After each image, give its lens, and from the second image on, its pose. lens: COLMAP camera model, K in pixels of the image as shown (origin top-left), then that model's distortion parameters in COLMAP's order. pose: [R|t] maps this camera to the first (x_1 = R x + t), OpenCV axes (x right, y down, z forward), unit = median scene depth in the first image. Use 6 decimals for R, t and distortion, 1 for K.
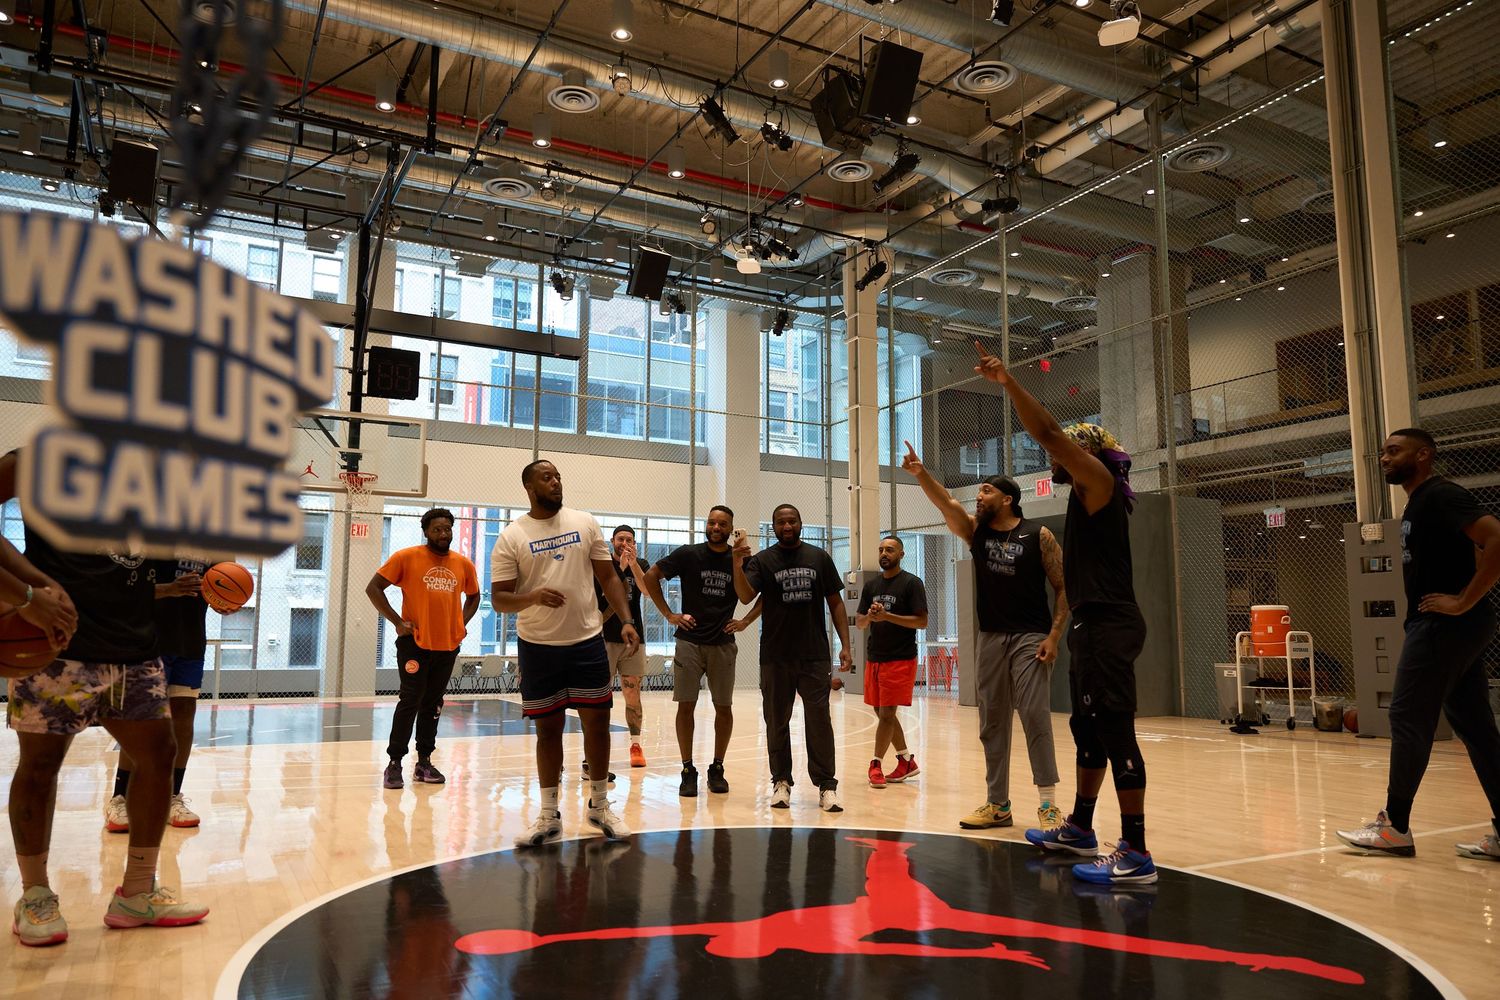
lens RADIAL K [[1054.0, 0, 750.0], [0, 1054.0, 500.0], [0, 0, 1]] dist [0.005678, 0.006358]
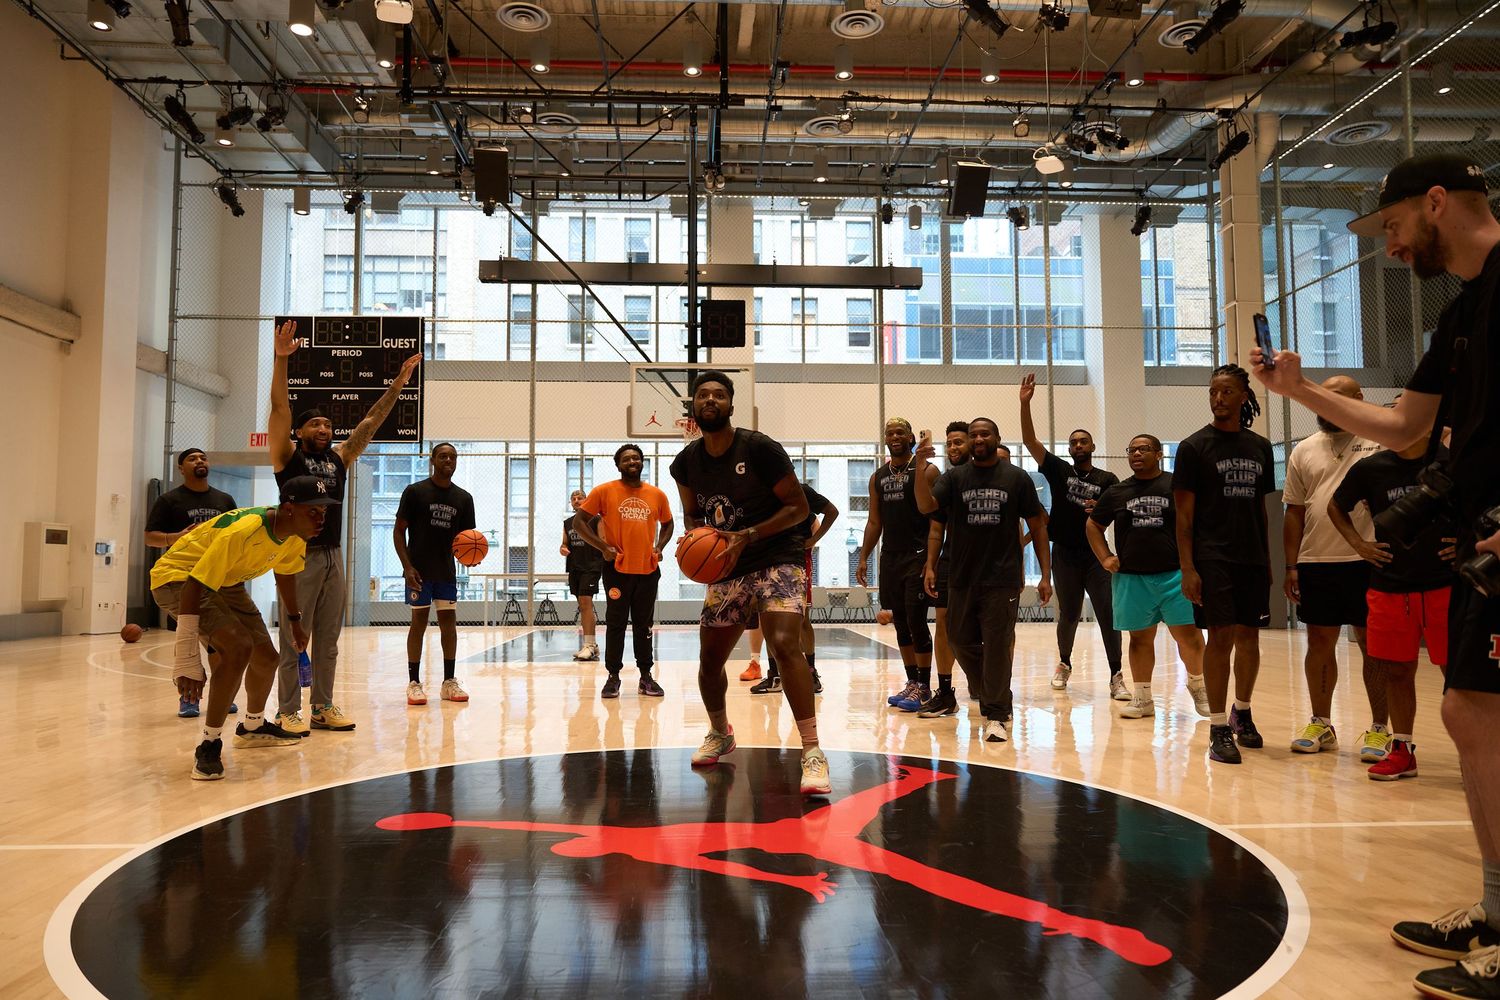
lens RADIAL K [[1058.5, 0, 763.4], [0, 1058.5, 499.5], [0, 0, 1]] dist [0.003865, 0.004118]
pose [[0.906871, -0.038381, -0.419657, 0.119971], [0.063133, 0.996979, 0.045249, 0.010149], [0.416652, -0.067529, 0.906554, 0.028692]]
